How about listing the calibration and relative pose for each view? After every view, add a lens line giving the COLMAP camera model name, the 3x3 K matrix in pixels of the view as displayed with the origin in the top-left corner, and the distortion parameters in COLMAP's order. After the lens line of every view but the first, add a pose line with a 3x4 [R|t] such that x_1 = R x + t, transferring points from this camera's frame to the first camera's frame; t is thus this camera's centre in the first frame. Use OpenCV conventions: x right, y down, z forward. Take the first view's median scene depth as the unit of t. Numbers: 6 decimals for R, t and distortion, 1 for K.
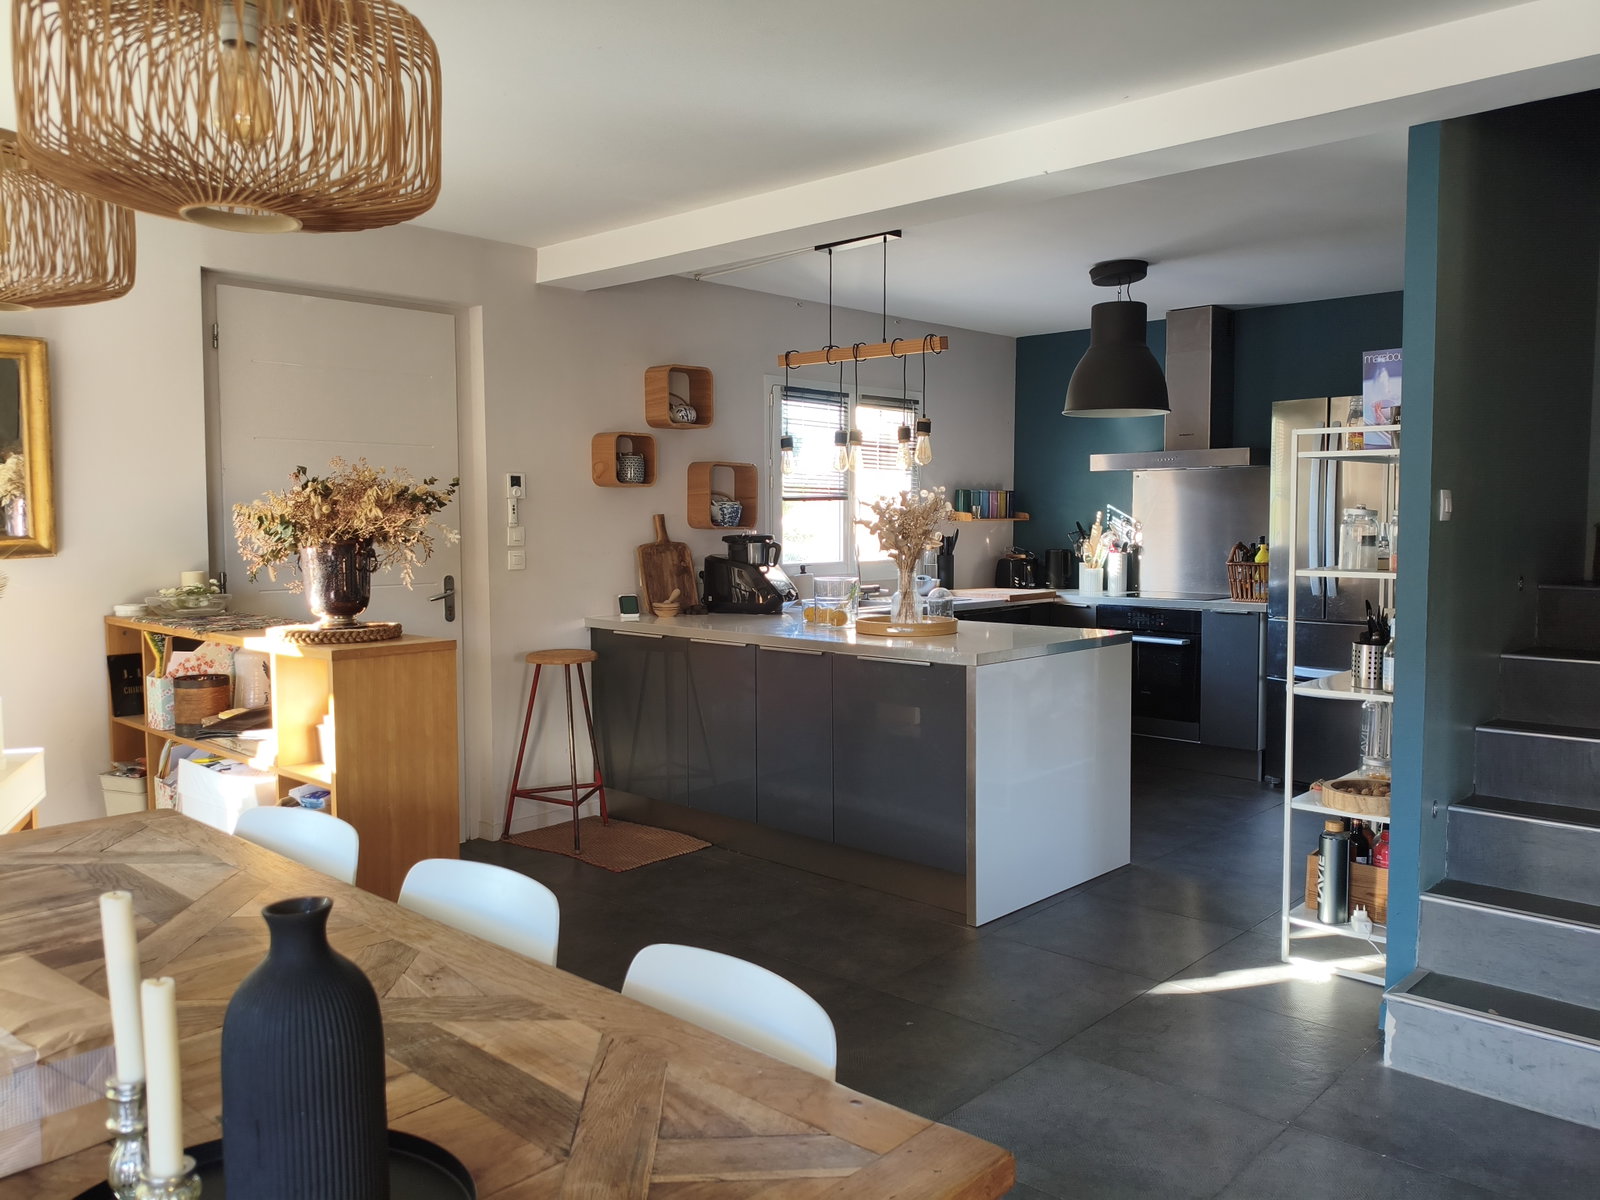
lens RADIAL K [[1246.4, 0, 787.5], [0, 1246.4, 612.6], [0, 0, 1]] dist [0.032264, -0.073612]
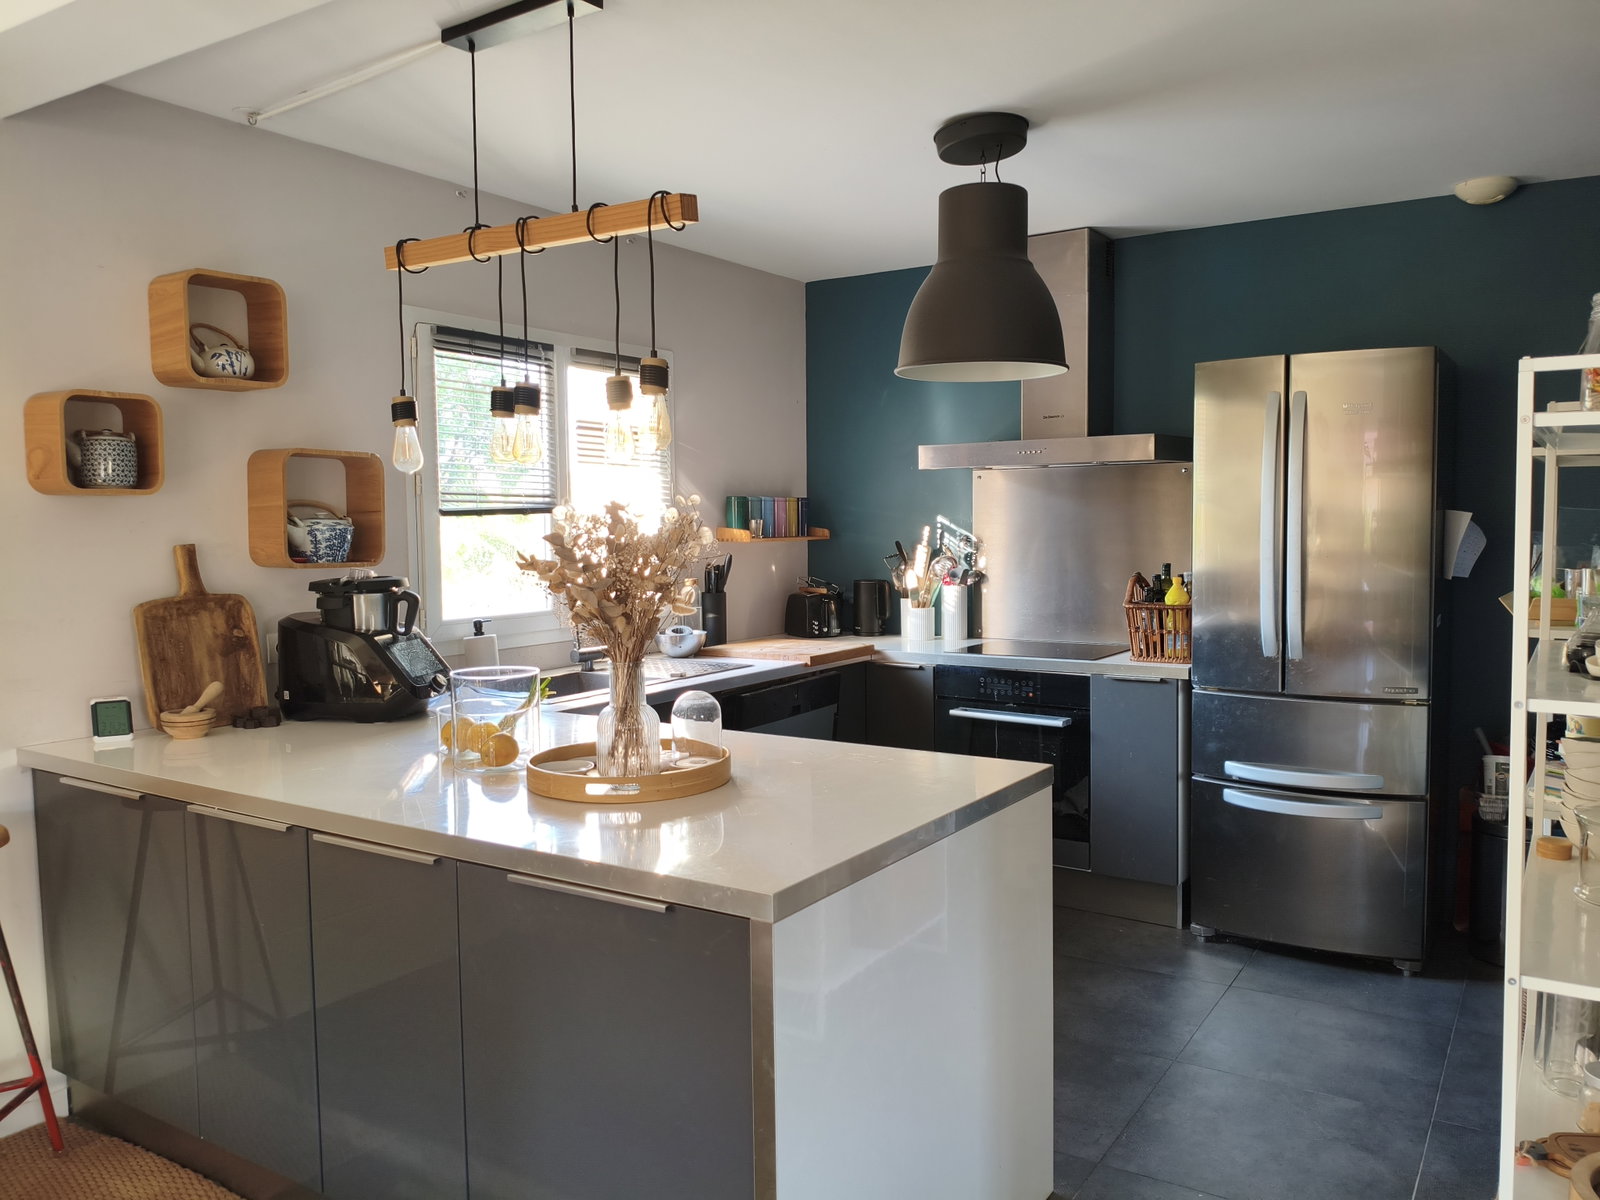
lens RADIAL K [[1246.4, 0, 805.2], [0, 1246.4, 606.3], [0, 0, 1]] dist [0.032264, -0.073612]
pose [[0.981491, -0.019552, 0.190506, 0.055373], [0.020798, 0.999773, -0.004538, -0.040782], [-0.190374, 0.008416, 0.981676, 0.384399]]
